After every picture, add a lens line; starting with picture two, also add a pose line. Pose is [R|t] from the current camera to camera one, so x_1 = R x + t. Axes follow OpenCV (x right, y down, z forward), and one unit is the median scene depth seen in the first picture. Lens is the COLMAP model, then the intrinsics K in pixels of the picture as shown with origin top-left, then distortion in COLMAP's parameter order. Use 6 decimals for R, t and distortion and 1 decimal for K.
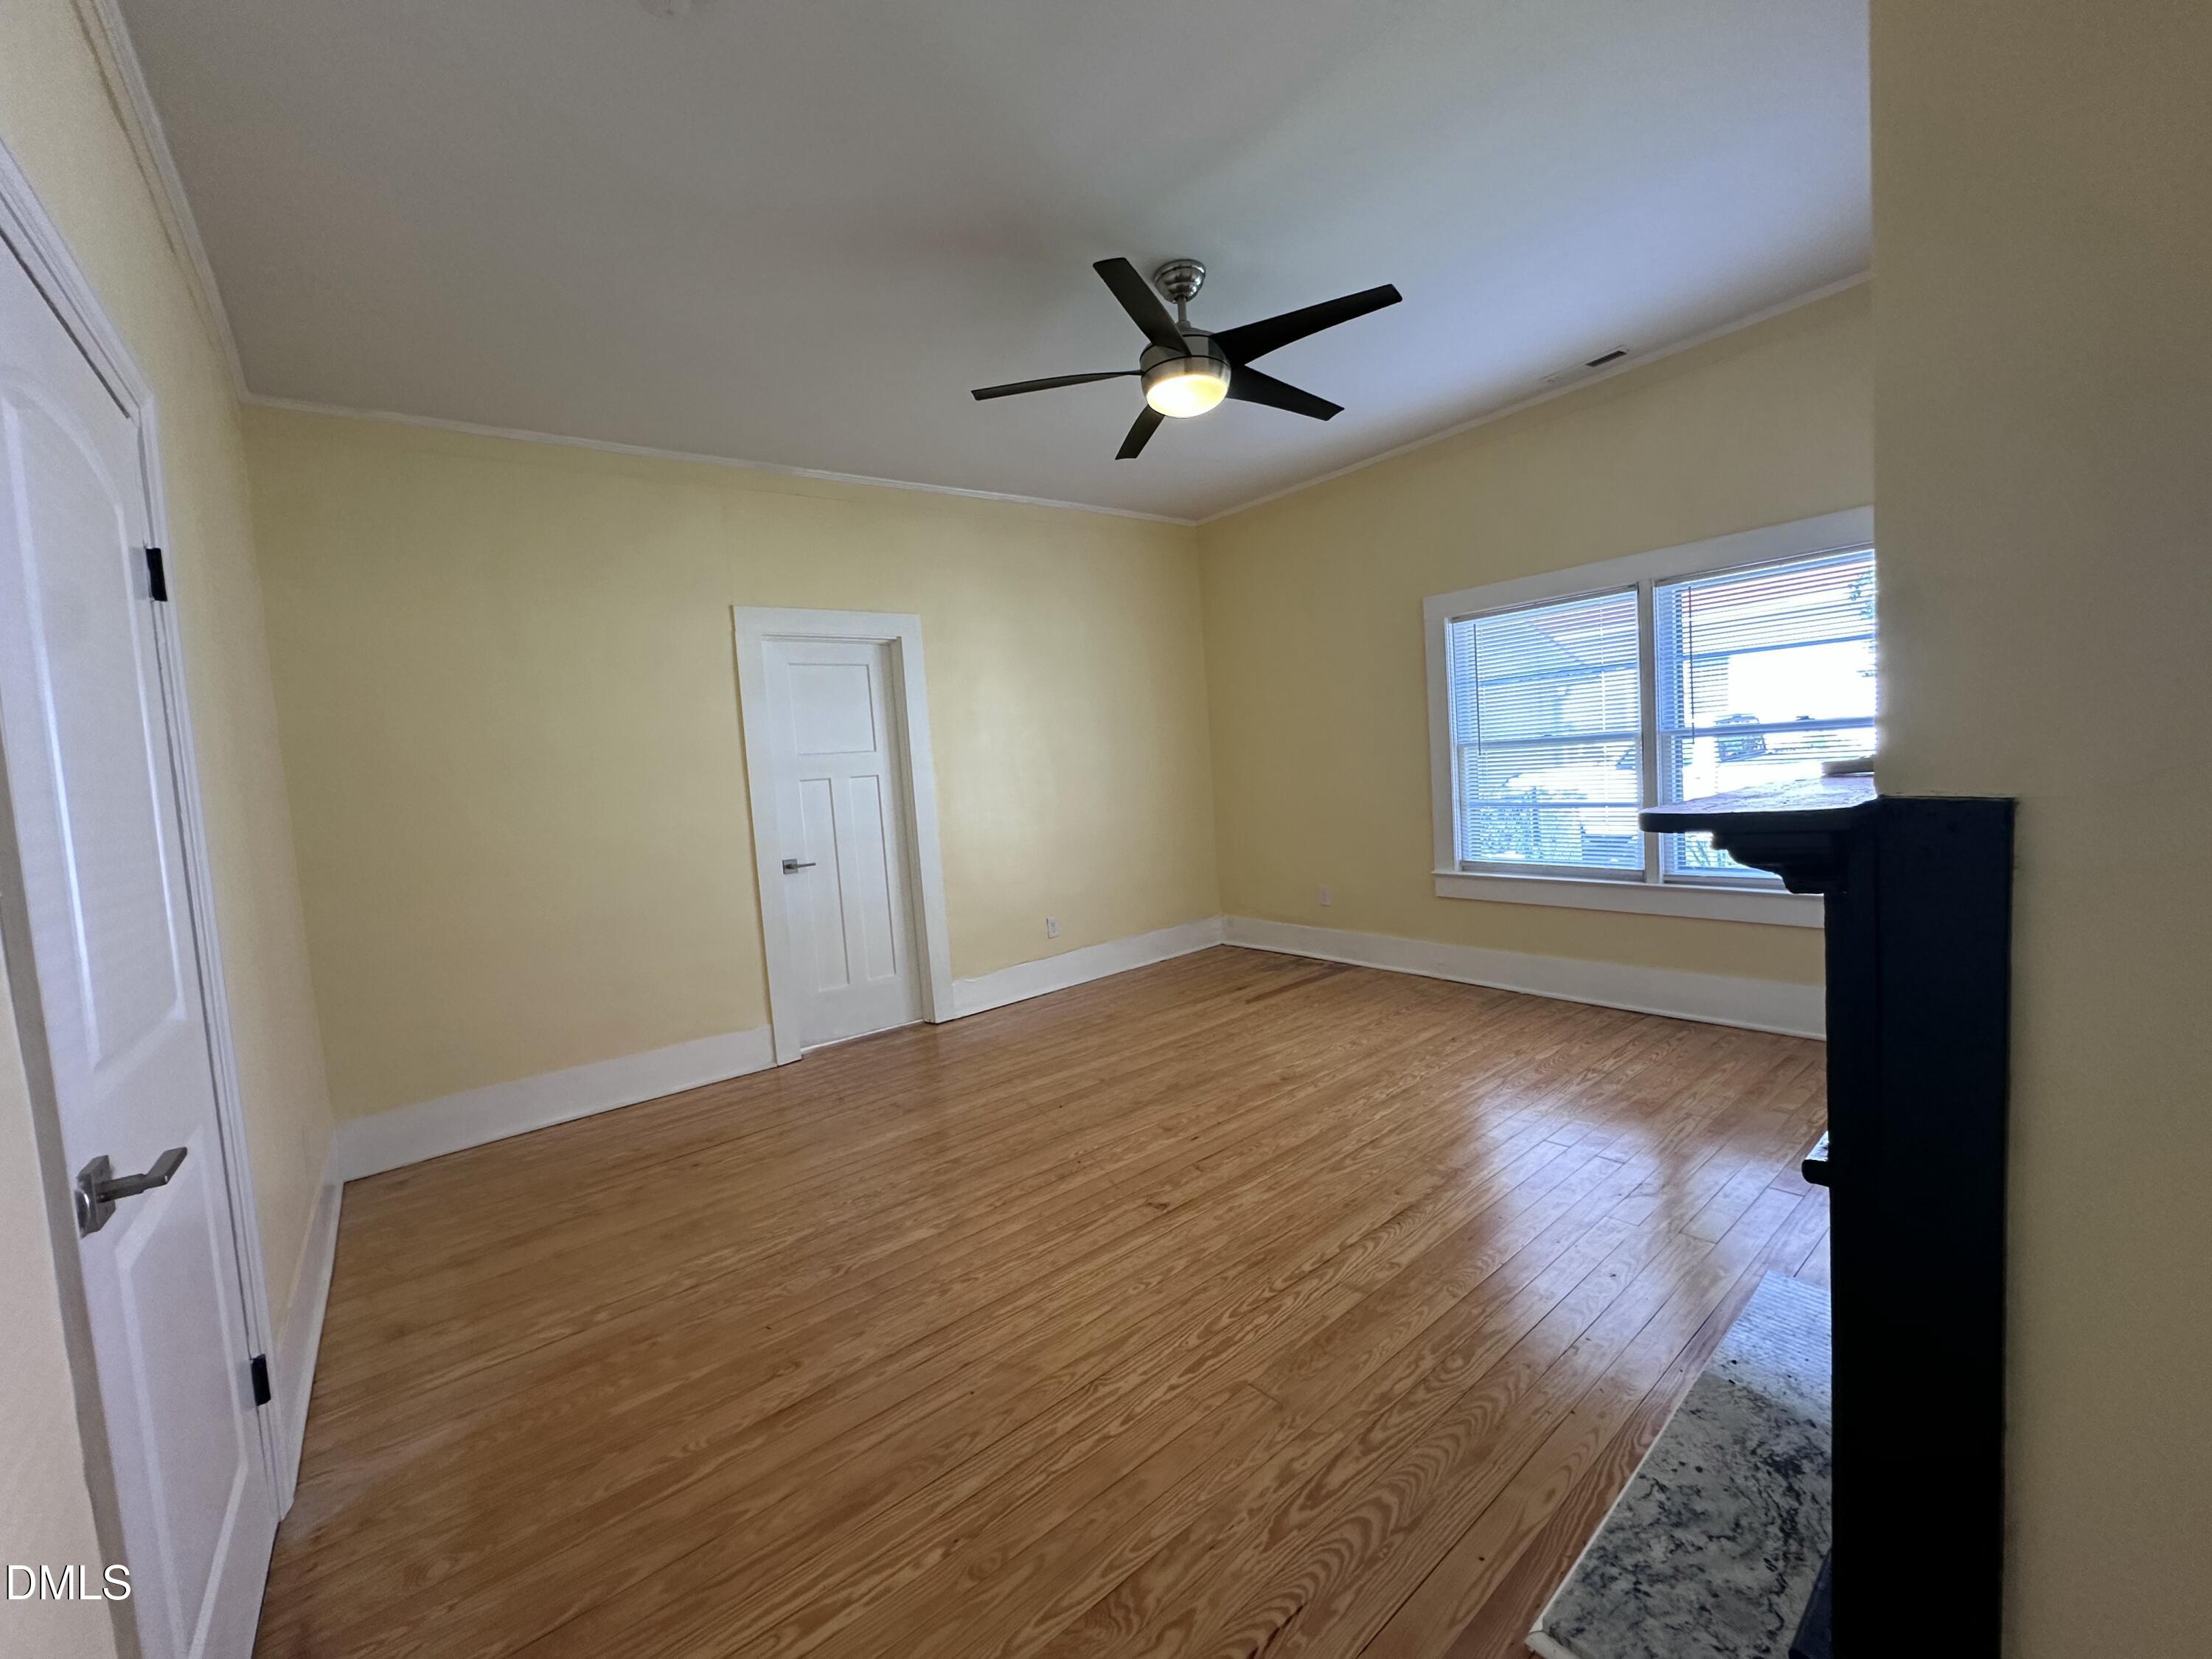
lens RADIAL K [[881.2, 0, 1103.6], [0, 881.2, 831.5], [0, 0, 1]] dist [-0.002359, 0.001455]
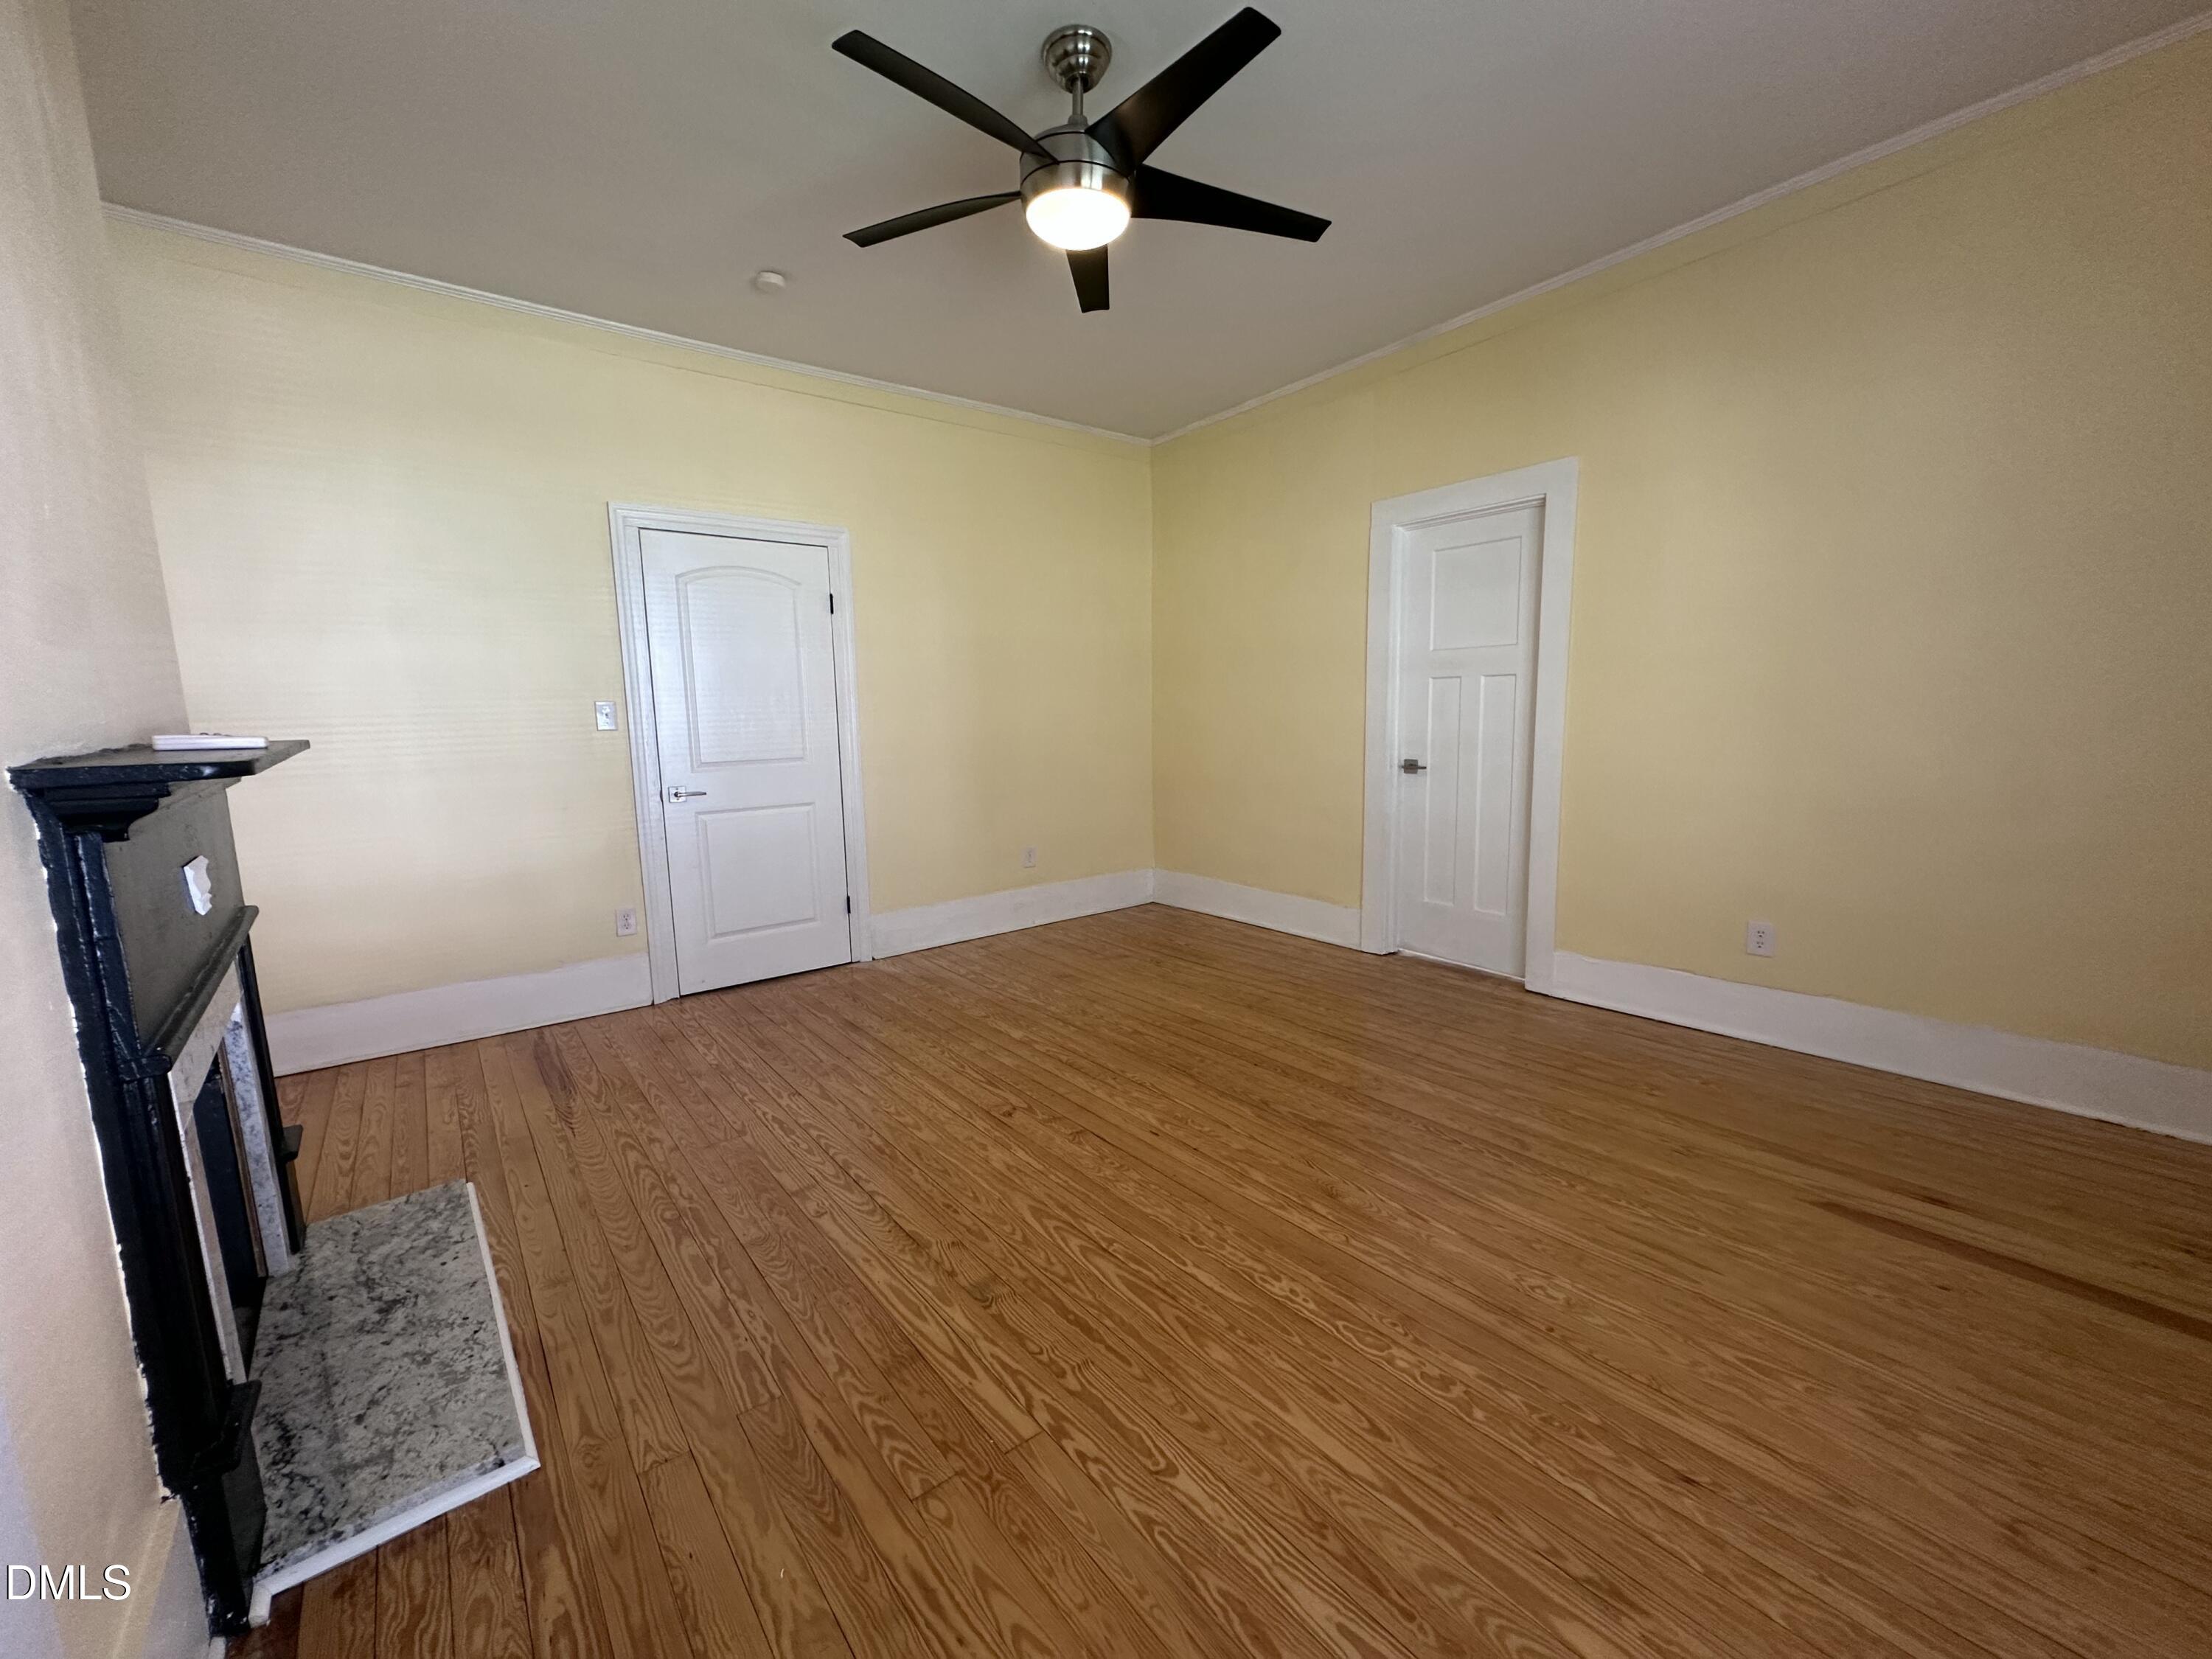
lens RADIAL K [[881.2, 0, 1100.7], [0, 881.2, 822.1], [0, 0, 1]] dist [-0.002359, 0.001455]
pose [[-0.004027, 0.203033, -0.979164, 0.852400], [-0.050761, 0.977868, 0.202973, -0.111840], [0.998703, 0.050520, 0.006368, 0.904389]]
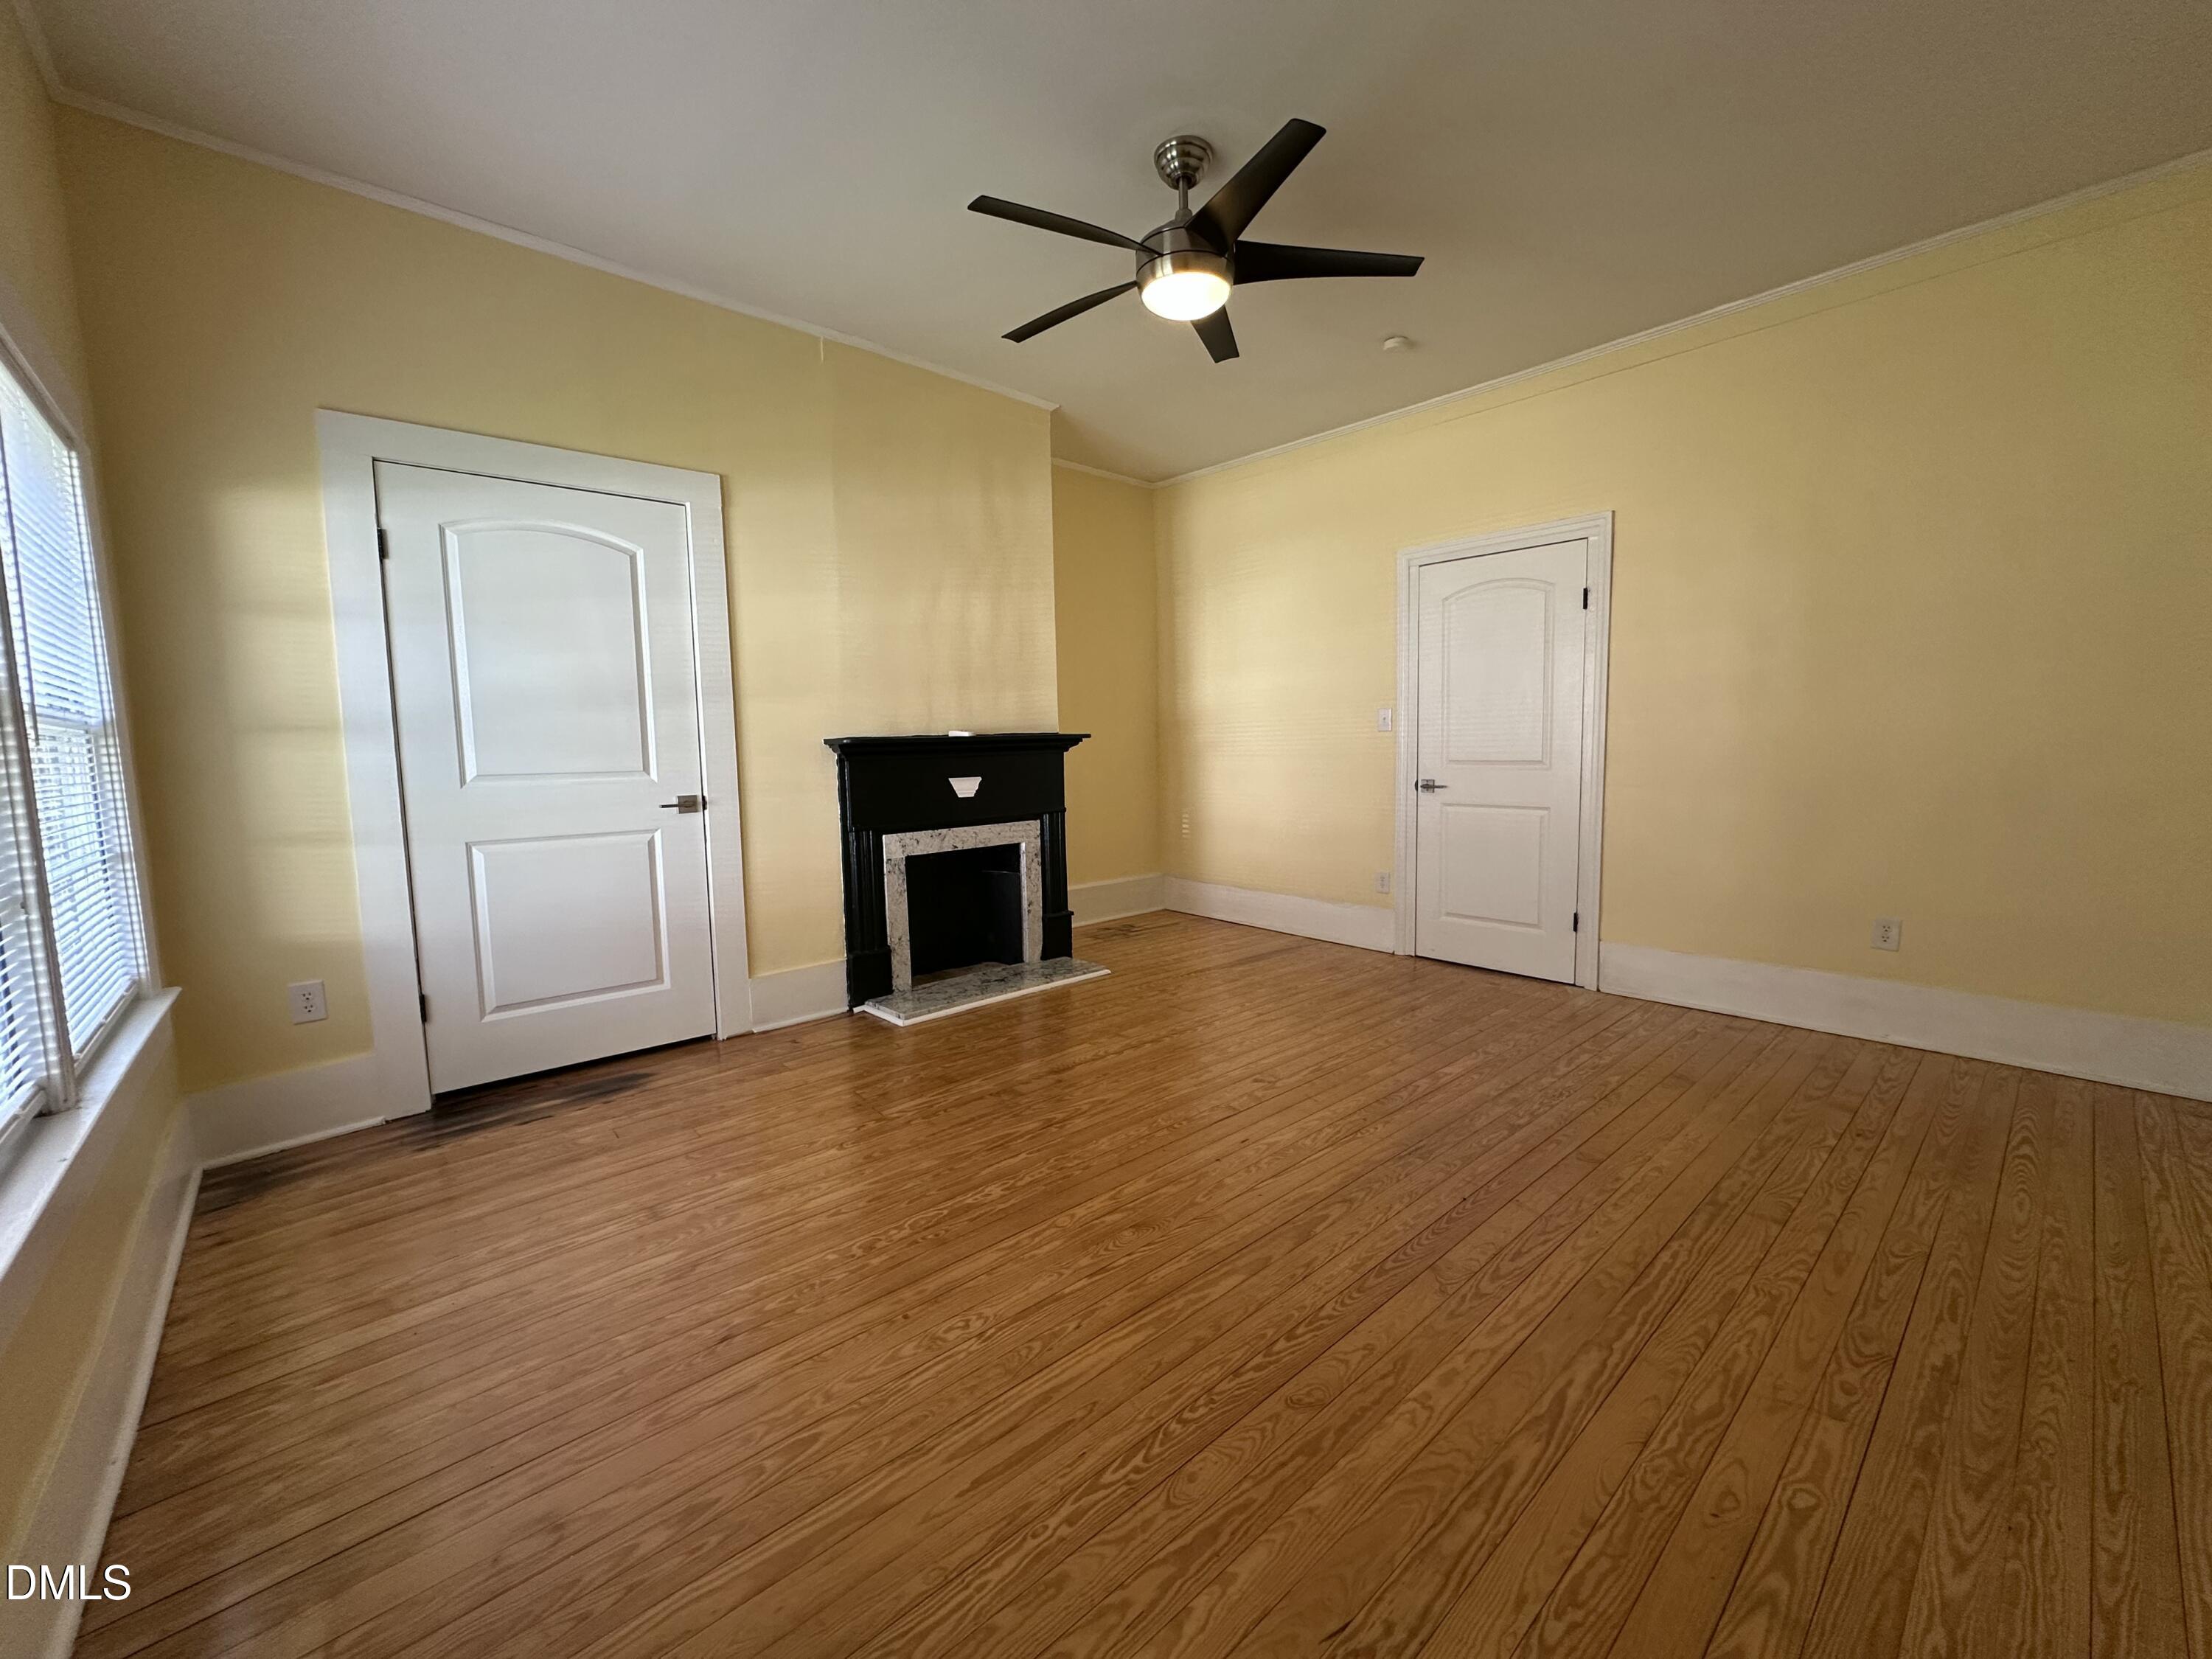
lens RADIAL K [[881.2, 0, 1114.0], [0, 881.2, 820.3], [0, 0, 1]] dist [-0.002359, 0.001455]
pose [[-0.993559, 0.099718, -0.053816, 0.236995], [0.089459, 0.981790, 0.167588, -0.104919], [0.069547, 0.161695, -0.984387, 1.730707]]
